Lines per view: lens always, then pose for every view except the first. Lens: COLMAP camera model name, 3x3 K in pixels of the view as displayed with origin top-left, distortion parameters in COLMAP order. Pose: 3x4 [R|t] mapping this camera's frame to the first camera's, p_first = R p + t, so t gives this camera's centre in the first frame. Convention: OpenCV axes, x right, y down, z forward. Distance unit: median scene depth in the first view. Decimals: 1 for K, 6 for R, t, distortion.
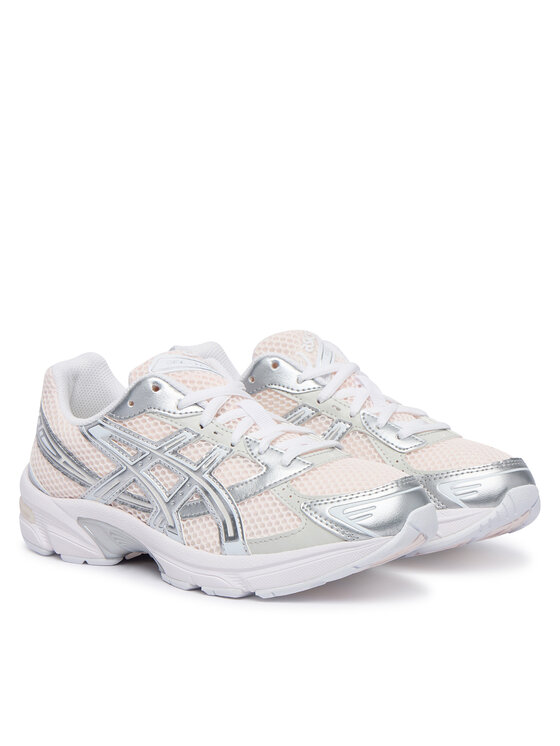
lens RADIAL K [[2194.3, 0, 279.8], [0, 2194.3, 373.0], [0, 0, 1]] dist [-0.049979, 0.000000]
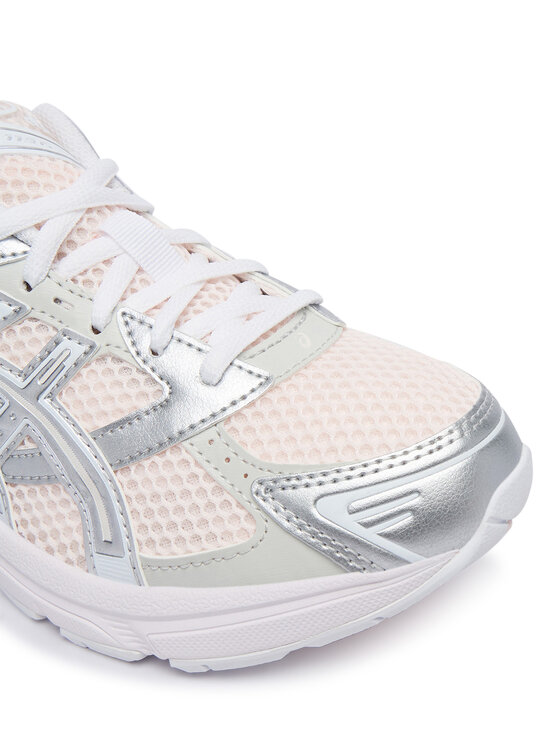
lens RADIAL K [[976.0, 0, 283.9], [0, 976.0, 371.9], [0, 0, 1]] dist [-0.092369, 0.000000]
pose [[0.994806, -0.064494, 0.078752, 0.001787], [0.026211, 0.909880, 0.414042, -0.044667], [-0.098358, -0.409828, 0.906845, 0.811323]]
